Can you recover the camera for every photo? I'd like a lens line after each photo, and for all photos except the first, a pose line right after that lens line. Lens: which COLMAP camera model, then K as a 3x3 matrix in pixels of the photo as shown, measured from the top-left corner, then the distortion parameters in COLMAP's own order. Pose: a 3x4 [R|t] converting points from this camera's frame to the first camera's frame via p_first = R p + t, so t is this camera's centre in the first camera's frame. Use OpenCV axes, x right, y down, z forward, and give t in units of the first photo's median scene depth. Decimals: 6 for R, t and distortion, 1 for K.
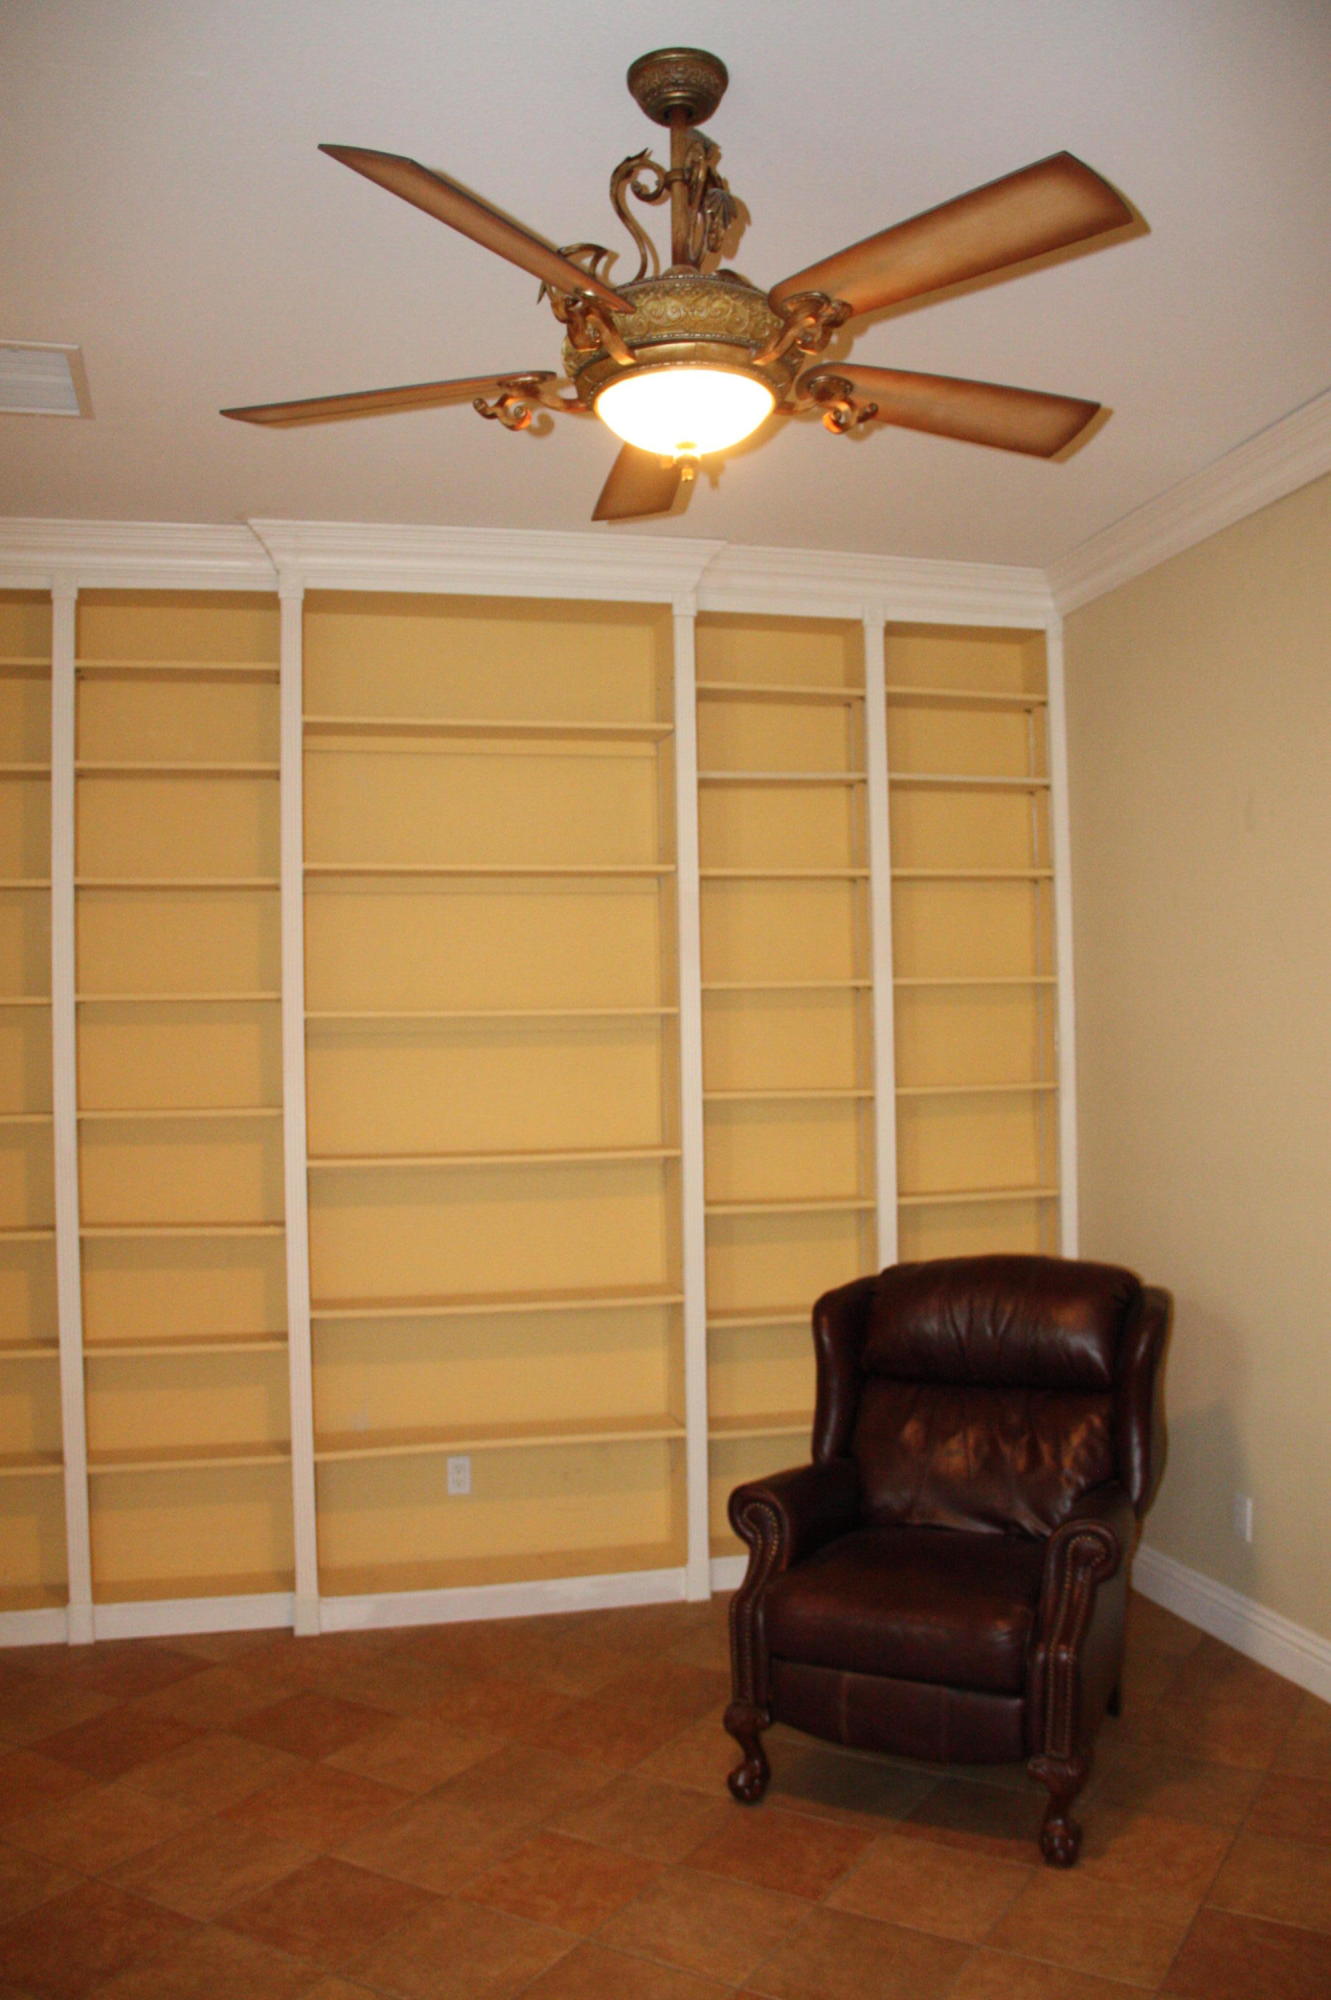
lens RADIAL K [[1657.7, 0, 671.5], [0, 1657.7, 1012.2], [0, 0, 1]] dist [-0.181672, 0.145752]
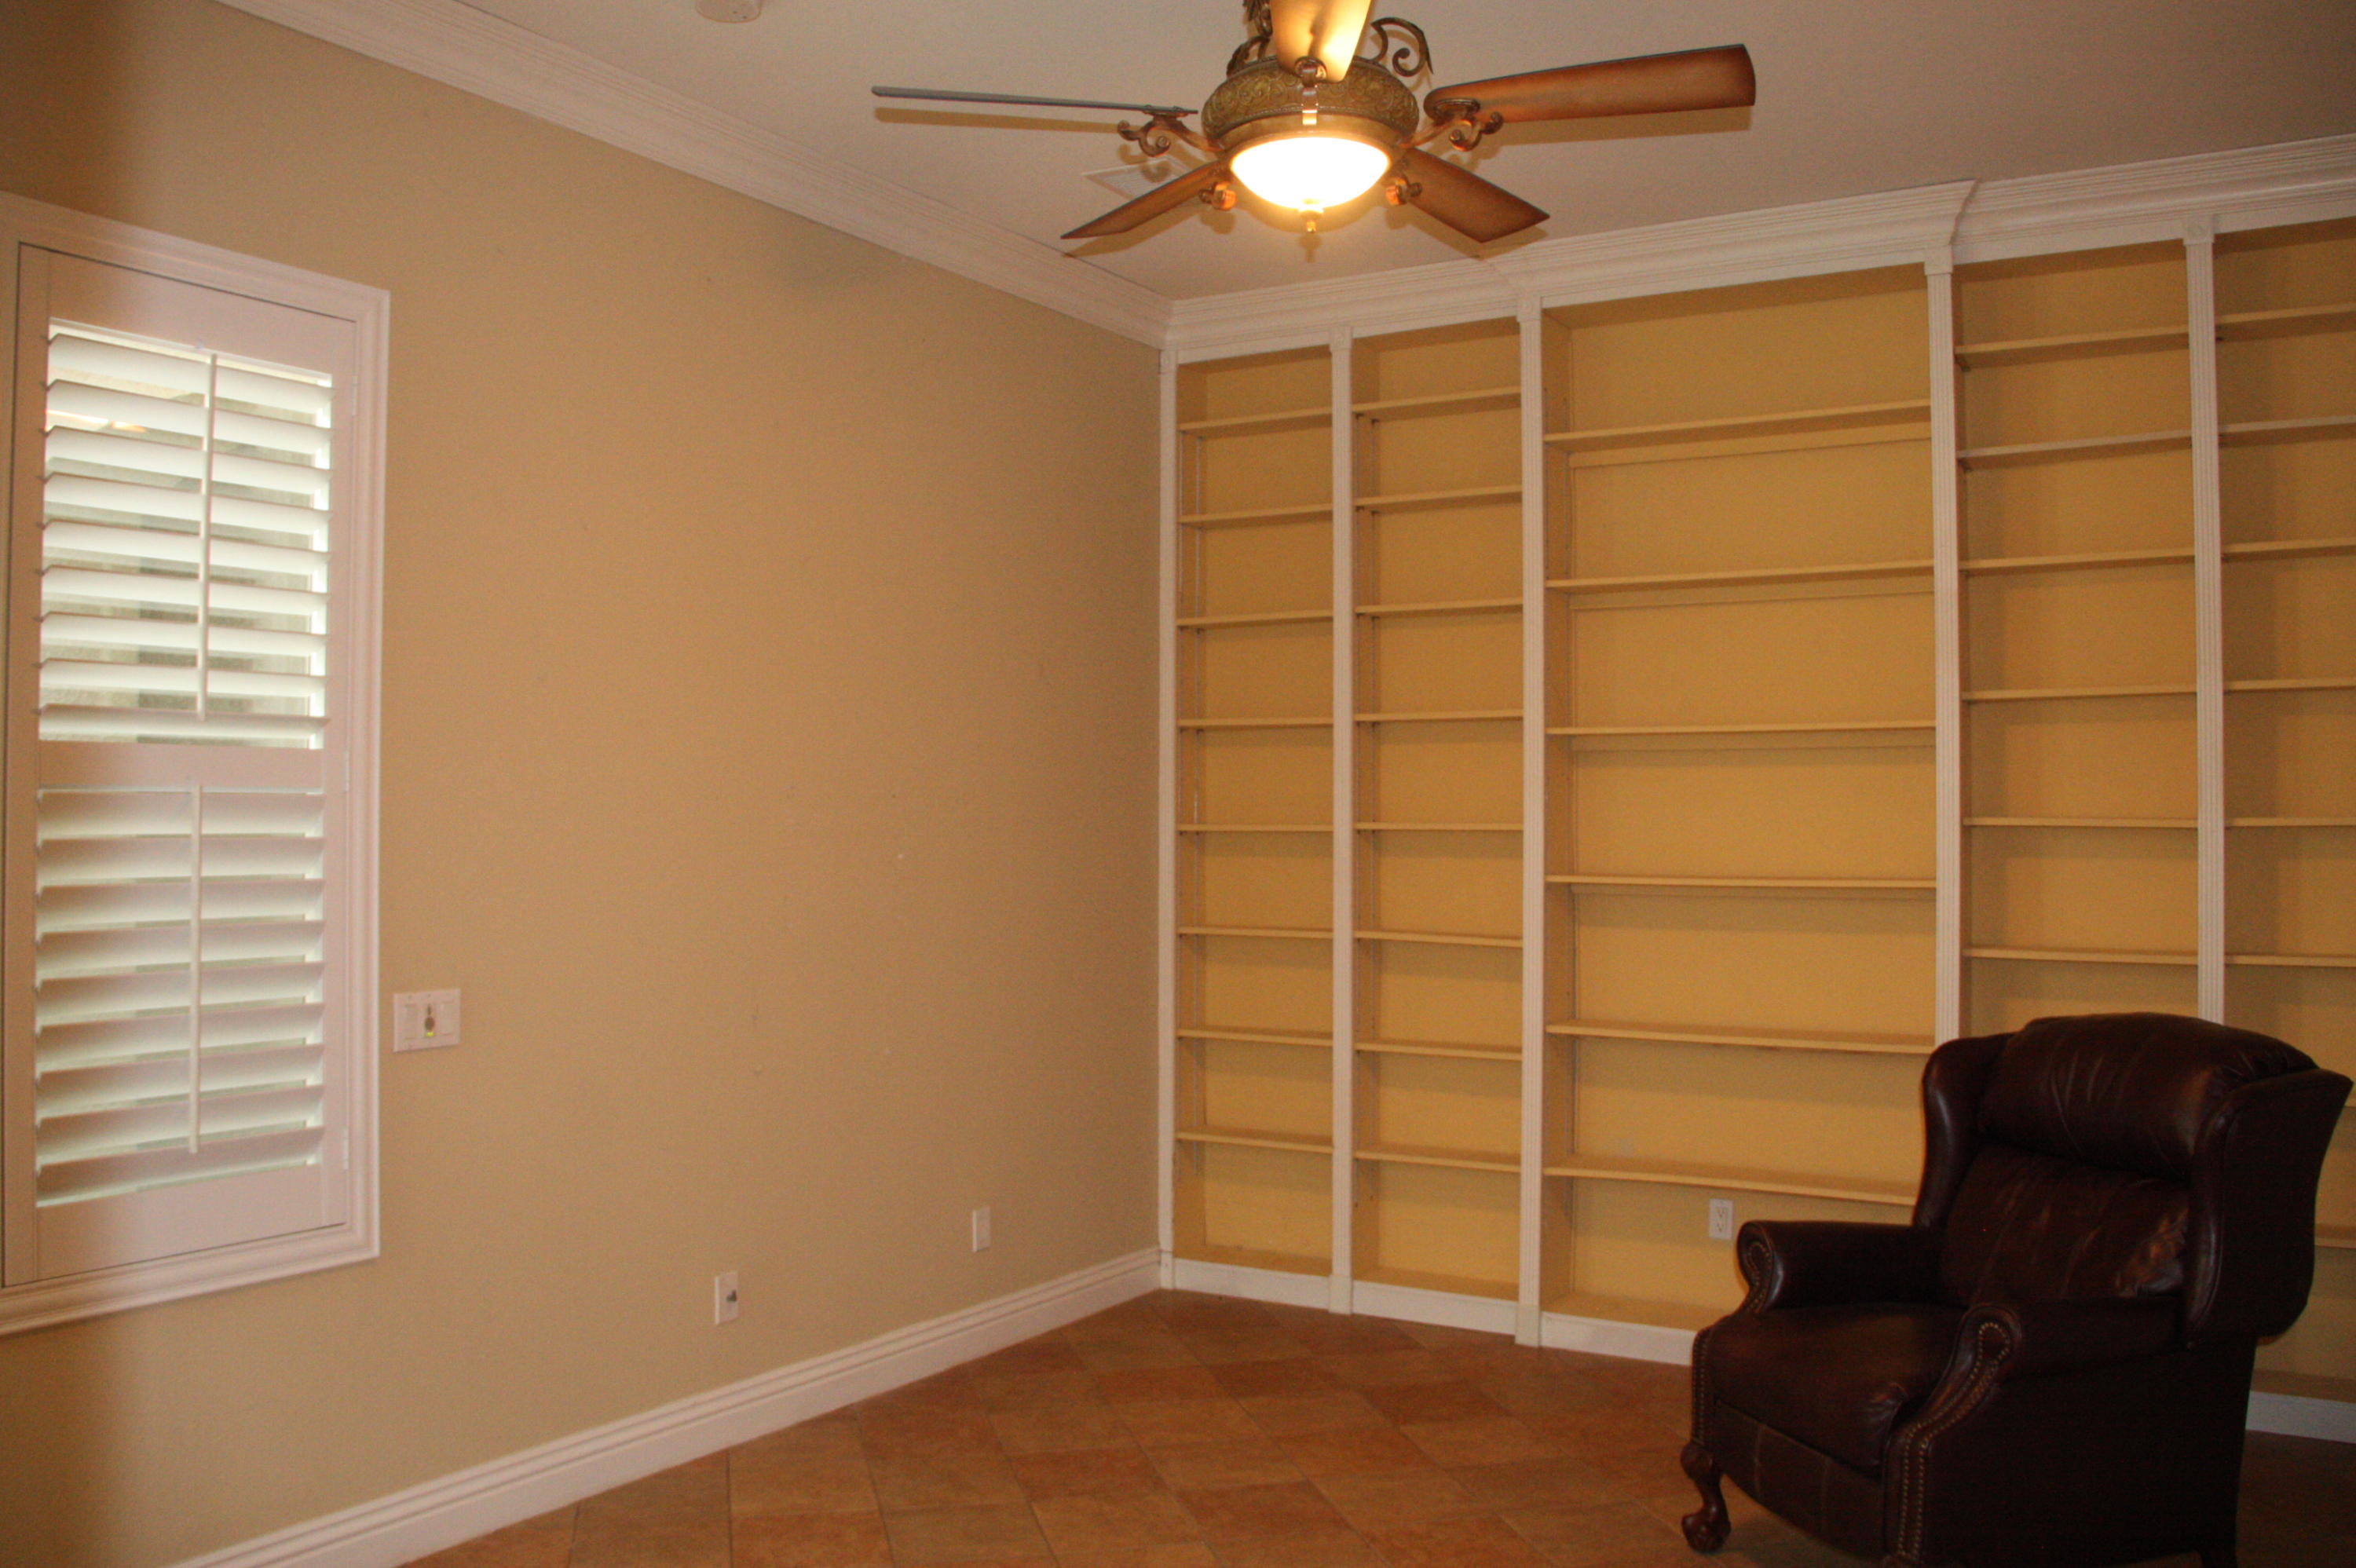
lens RADIAL K [[1952.6, 0, 1171.4], [0, 1952.6, 791.5], [0, 0, 1]] dist [-0.181672, 0.145752]
pose [[0.704625, 0.008883, -0.709524, 0.471488], [0.001824, 0.999896, 0.014330, 0.021301], [0.709577, -0.011392, 0.704535, -0.003972]]
